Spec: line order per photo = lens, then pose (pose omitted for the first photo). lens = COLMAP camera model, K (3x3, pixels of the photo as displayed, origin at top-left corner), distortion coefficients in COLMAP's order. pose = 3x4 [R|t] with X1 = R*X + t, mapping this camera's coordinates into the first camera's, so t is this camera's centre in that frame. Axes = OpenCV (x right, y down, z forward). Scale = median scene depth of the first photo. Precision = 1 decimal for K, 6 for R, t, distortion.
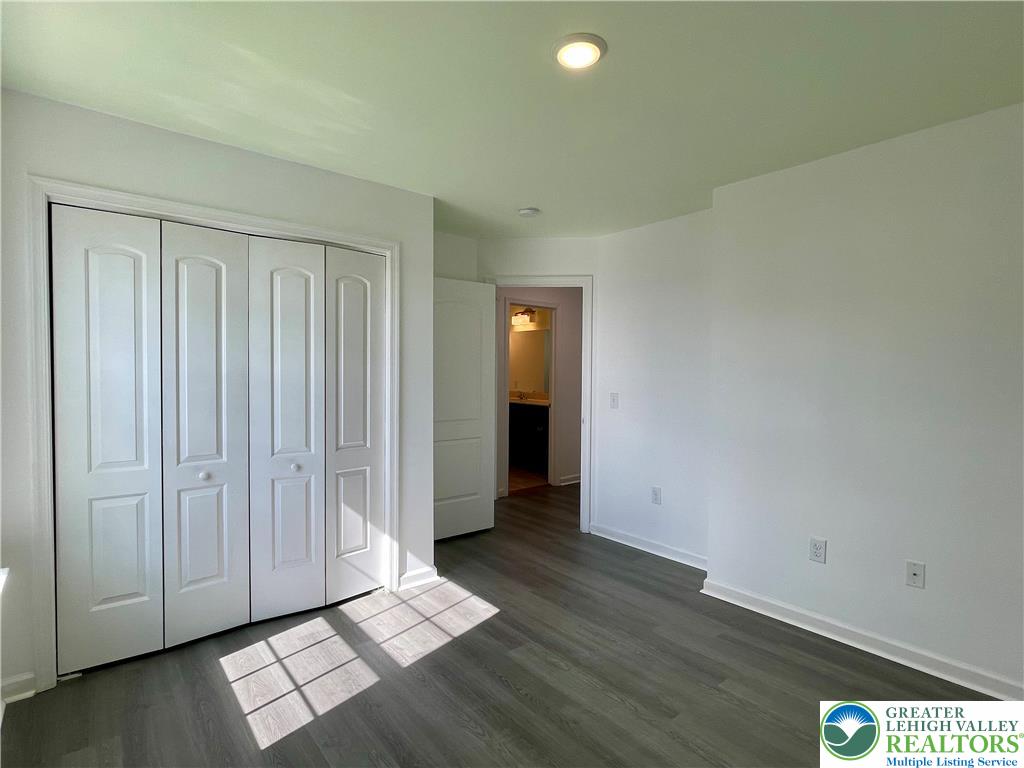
lens RADIAL K [[514.9, 0, 510.5], [0, 514.9, 384.8], [0, 0, 1]] dist [-0.012641, 0.009315]
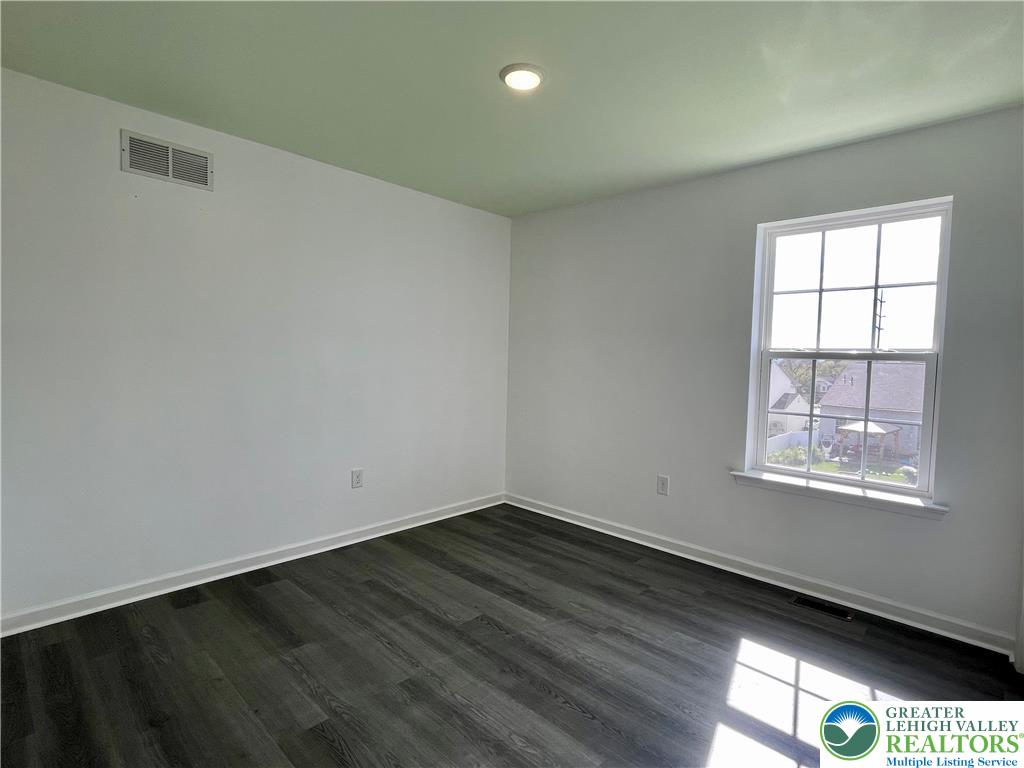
lens RADIAL K [[488.2, 0, 512.0], [0, 488.2, 384.0], [0, 0, 1]] dist [-0.003206, 0.007032]
pose [[-0.992562, -0.023213, -0.119510, 0.236529], [-0.034594, 0.994966, 0.094056, -0.030047], [0.116725, 0.097490, -0.988368, 1.879556]]
